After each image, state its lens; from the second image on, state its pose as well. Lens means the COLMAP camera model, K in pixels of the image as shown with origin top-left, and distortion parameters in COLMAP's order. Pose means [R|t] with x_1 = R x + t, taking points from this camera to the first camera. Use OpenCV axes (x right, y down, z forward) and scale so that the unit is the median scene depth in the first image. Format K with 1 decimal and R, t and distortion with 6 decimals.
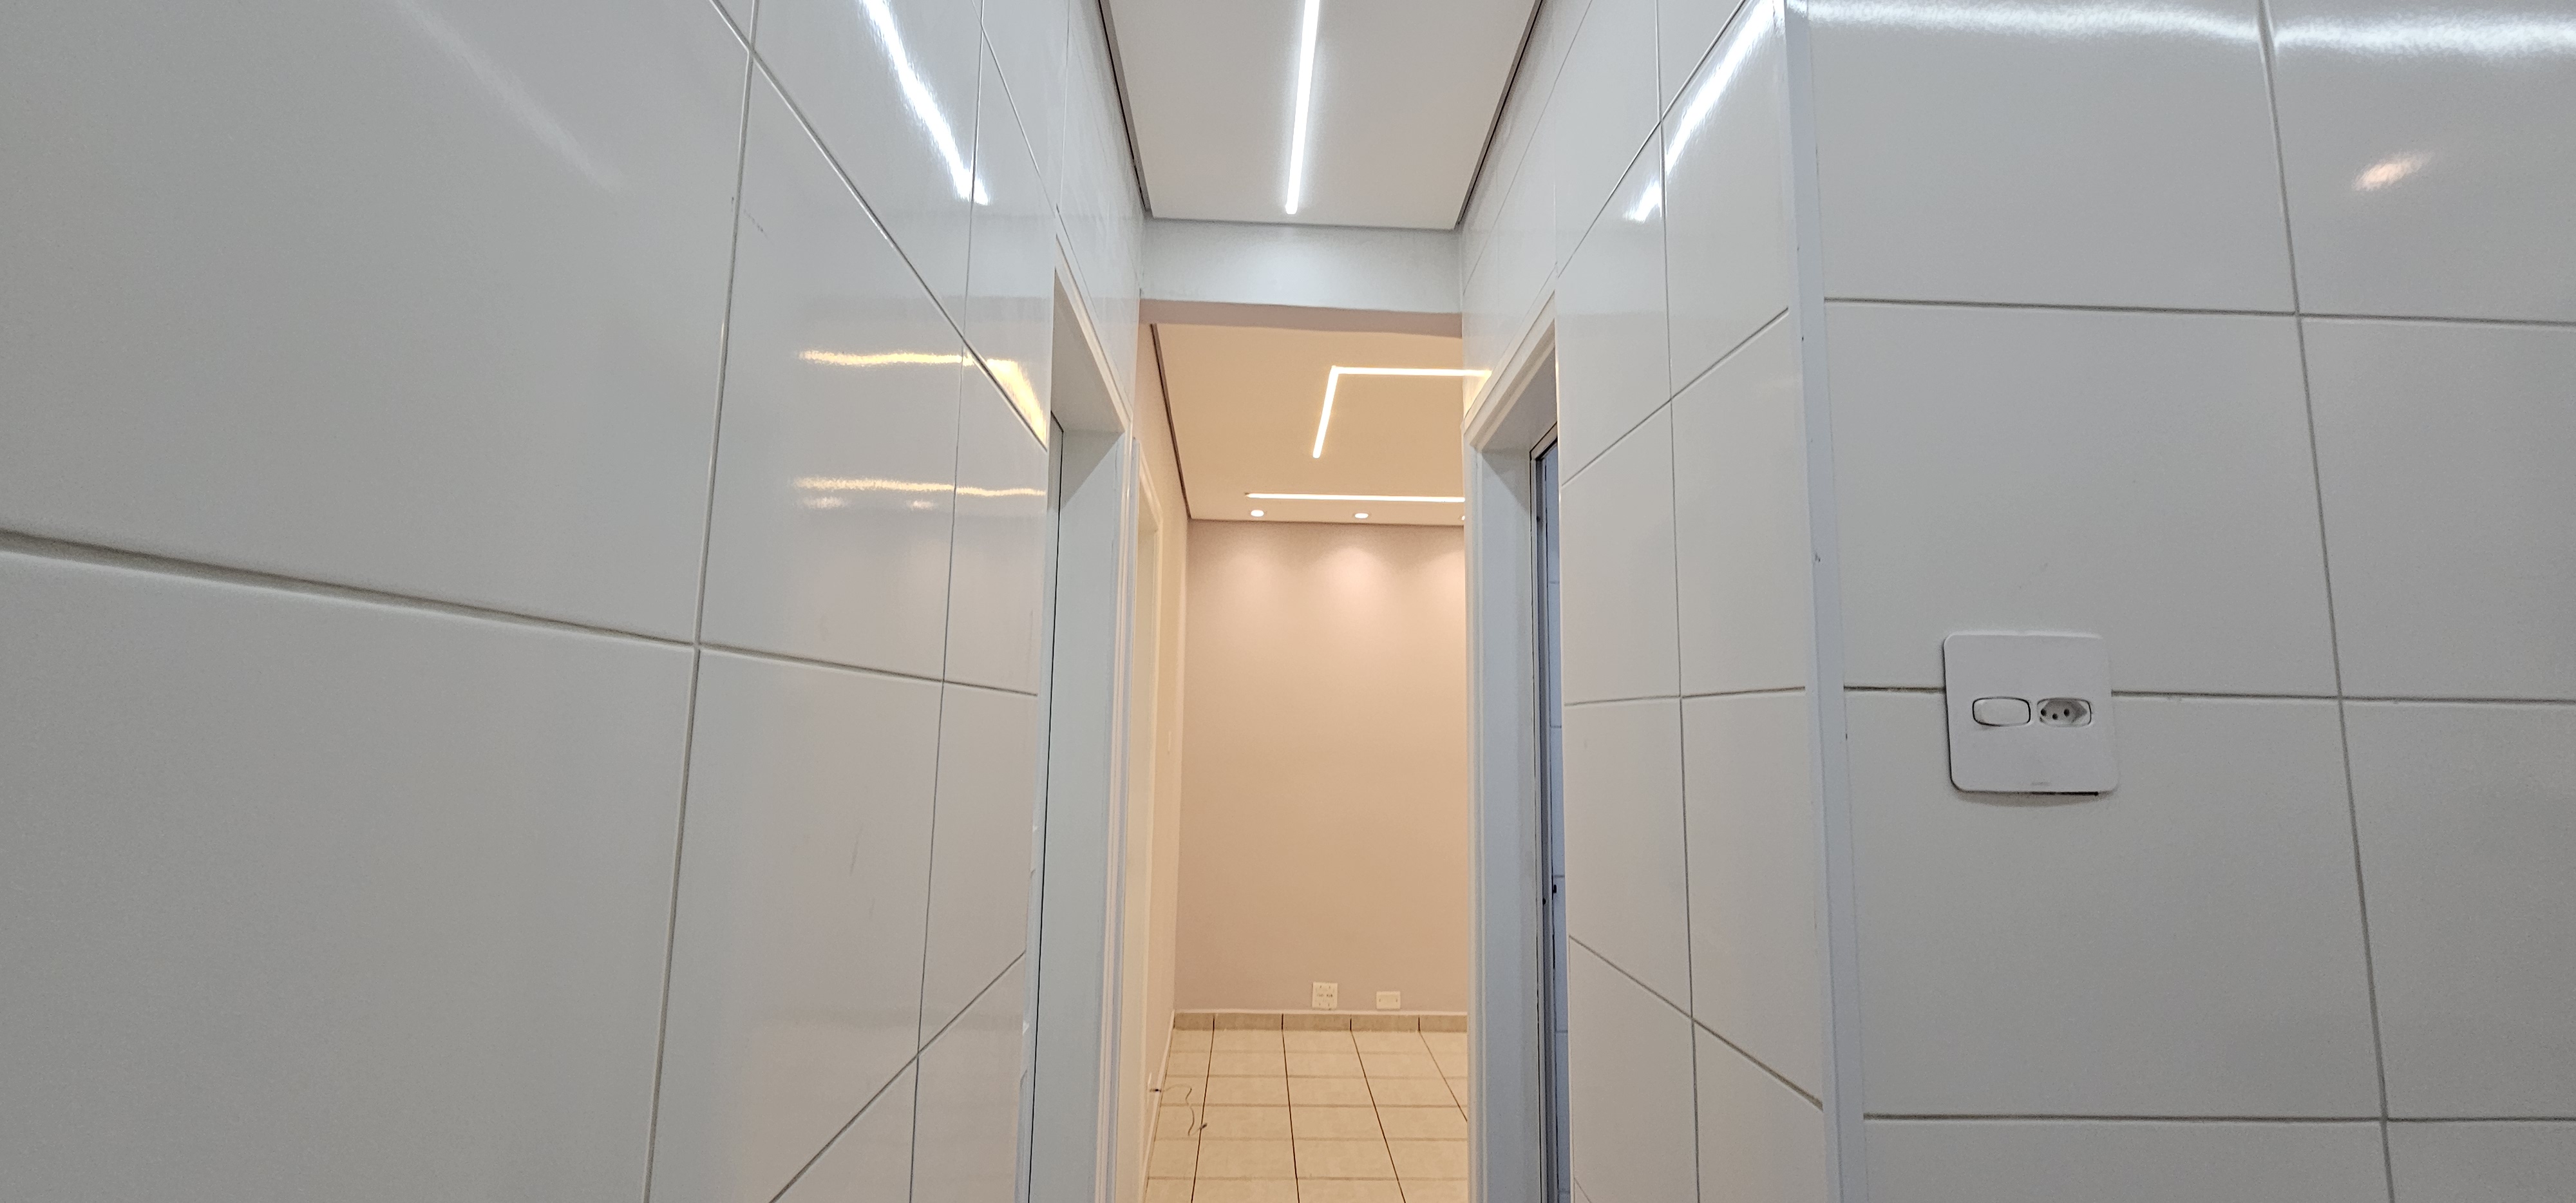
lens RADIAL K [[1051.3, 0, 1292.8], [0, 1051.3, 591.8], [0, 0, 1]] dist [-0.001308, 0.000670]
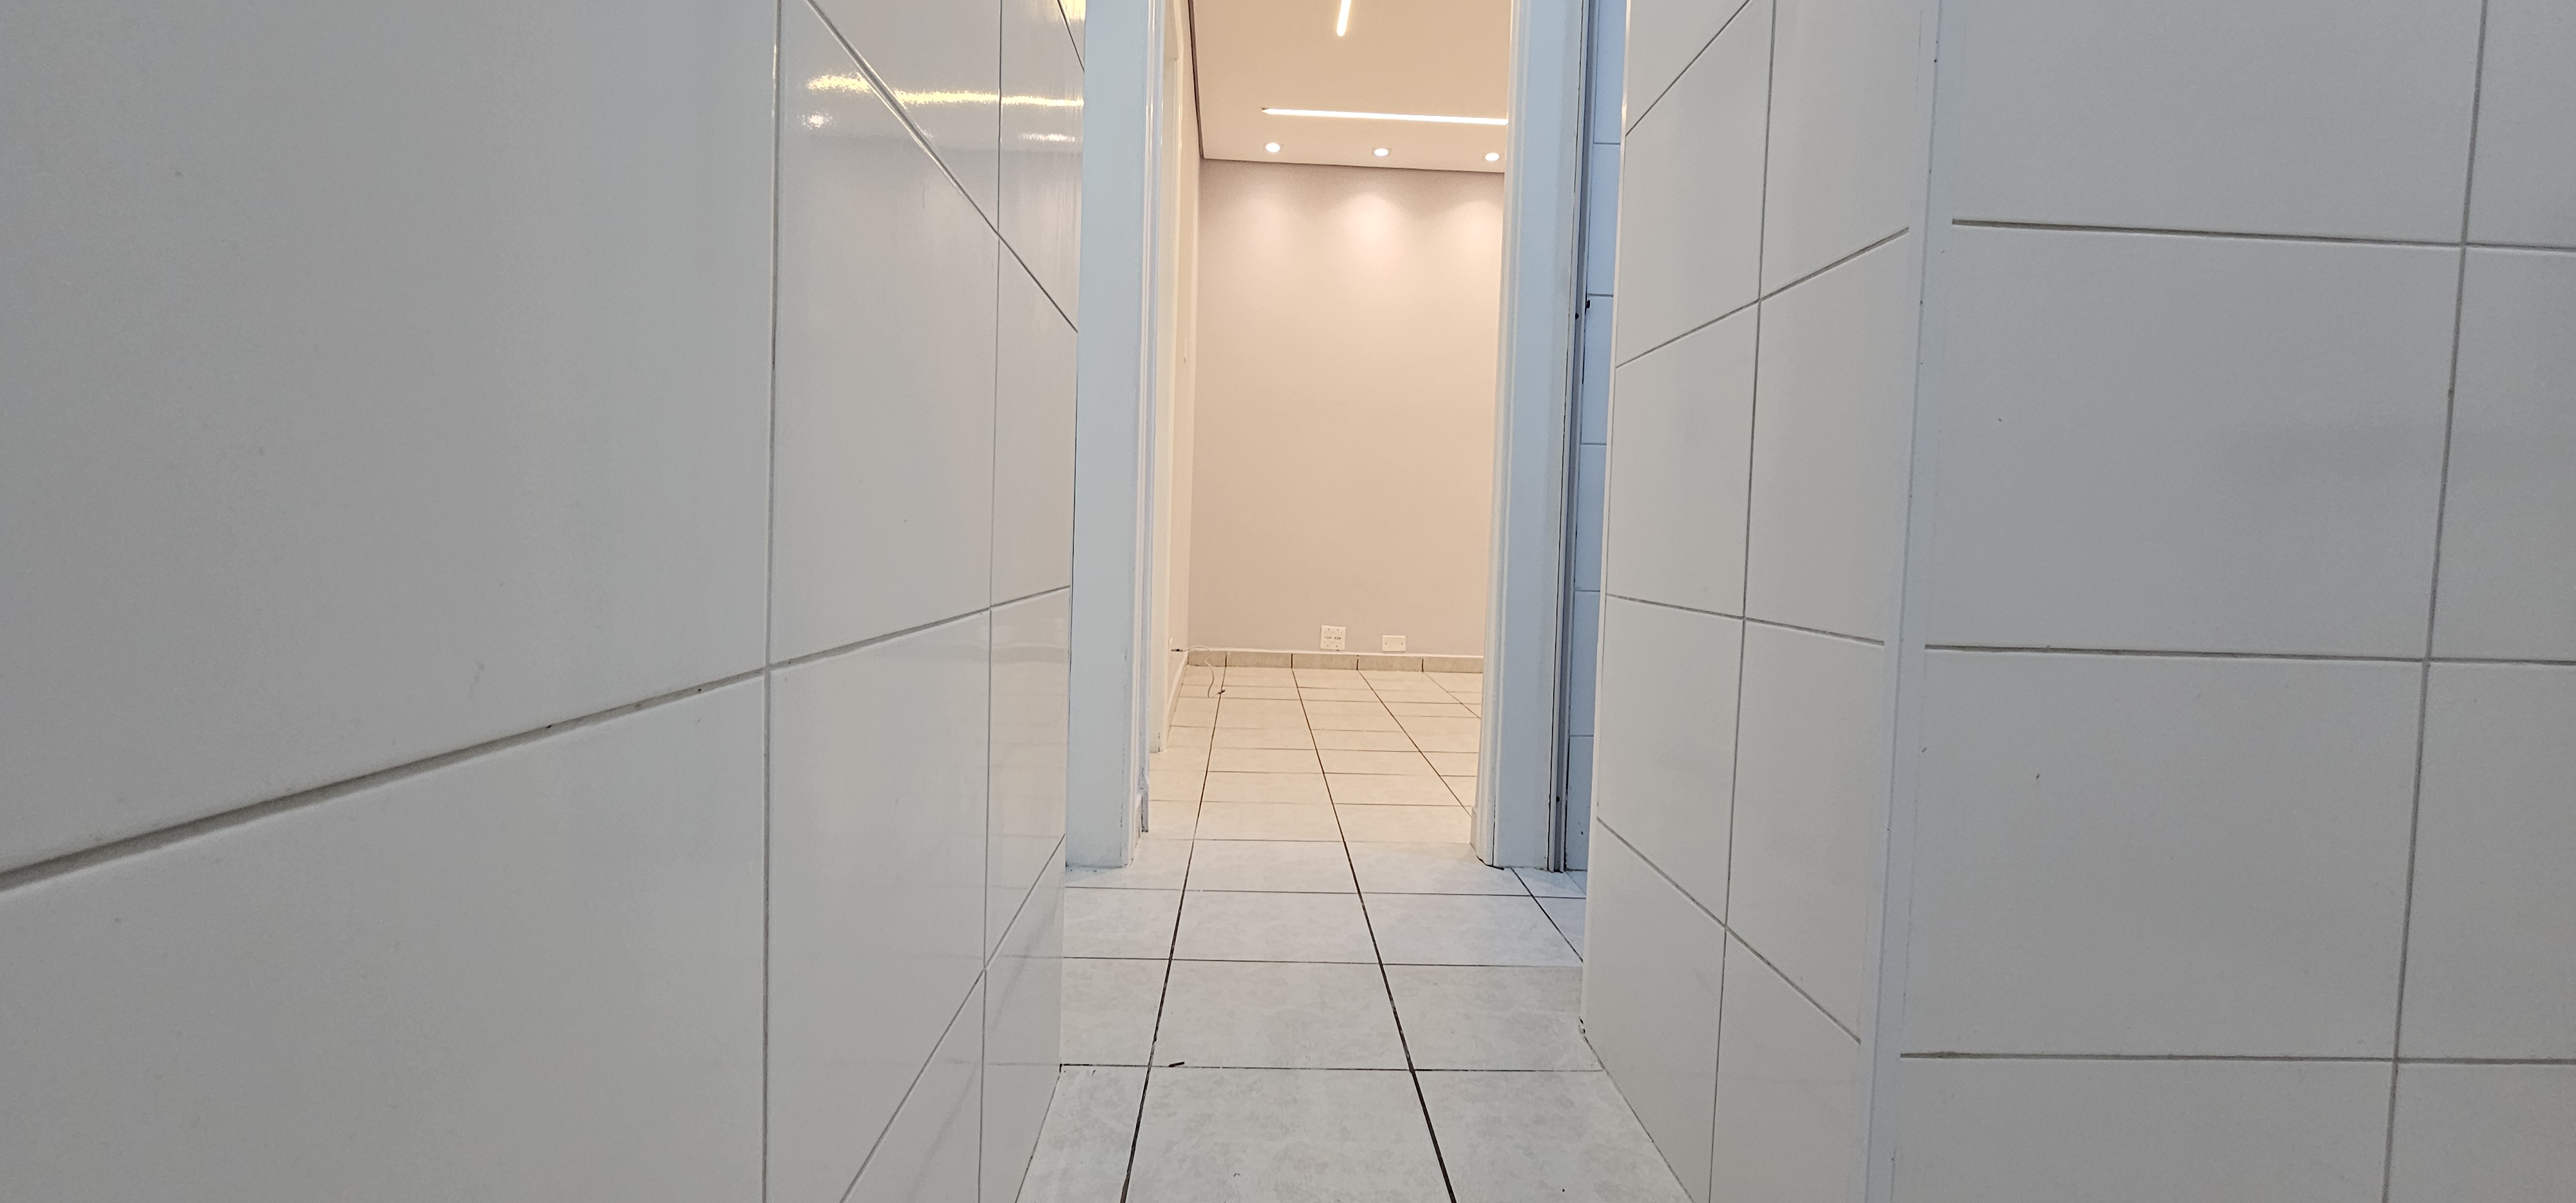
lens RADIAL K [[1051.3, 0, 1287.0], [0, 1051.3, 591.0], [0, 0, 1]] dist [-0.001308, 0.000670]
pose [[0.999900, 0.014031, -0.001644, -0.013950], [-0.013543, 0.985167, 0.171061, 0.162927], [0.004019, -0.171021, 0.985259, -0.015866]]
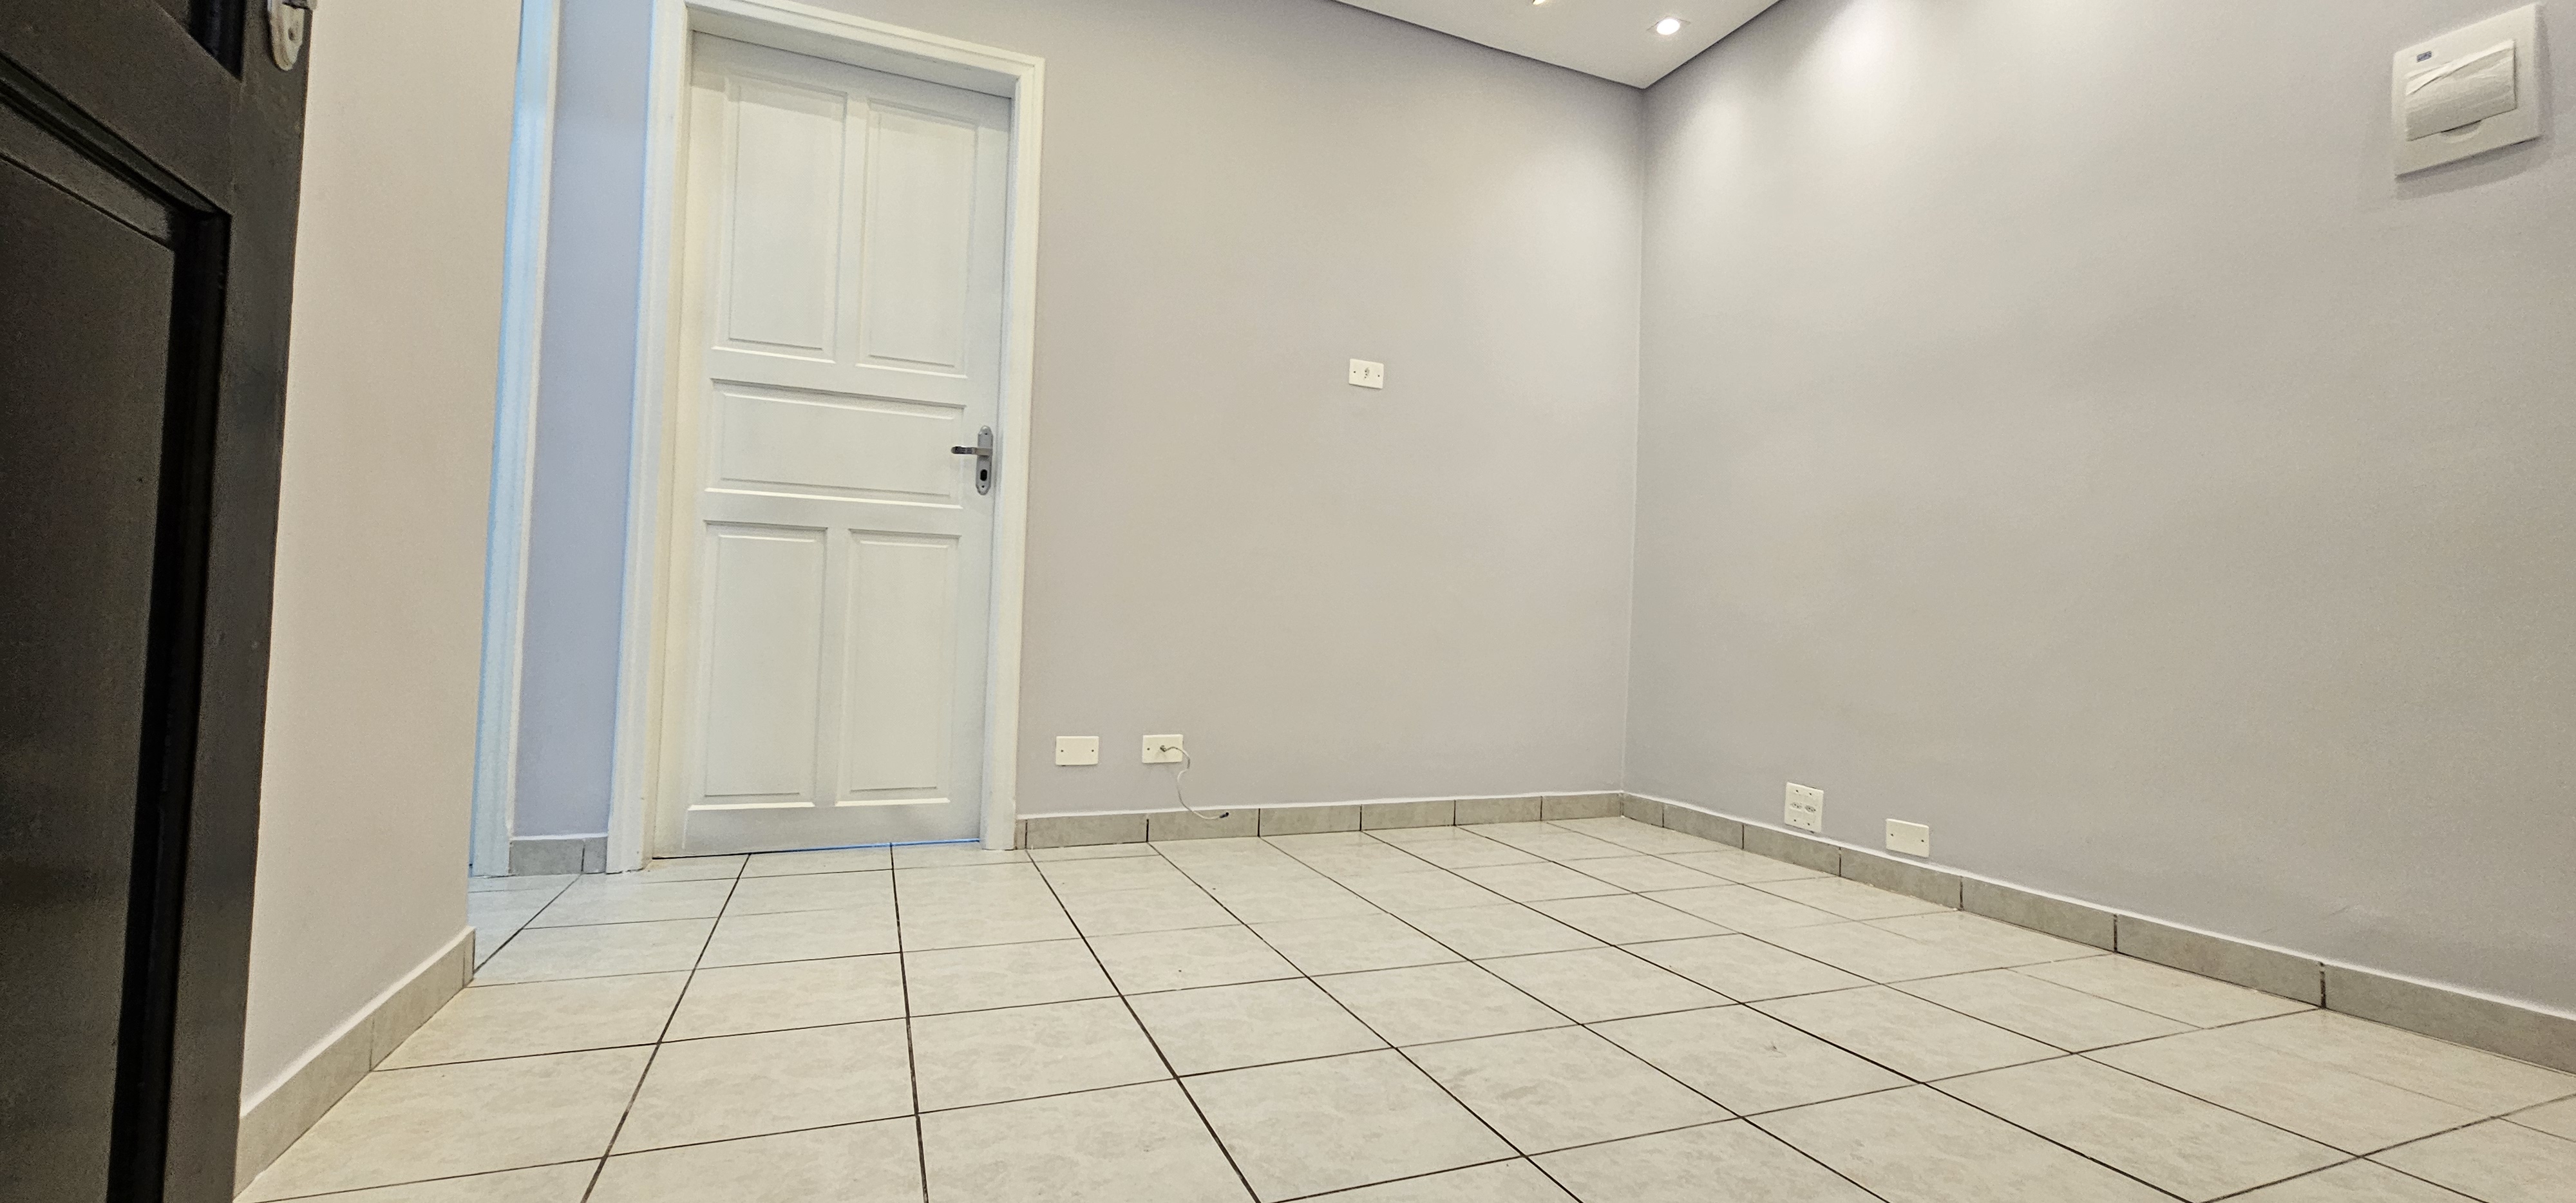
lens RADIAL K [[1051.3, 0, 1284.9], [0, 1051.3, 584.8], [0, 0, 1]] dist [-0.001308, 0.000670]
pose [[0.332959, -0.040246, -0.942082, 0.481116], [0.089815, 0.995900, -0.010802, 0.247376], [0.938654, -0.081017, 0.335209, 0.559977]]
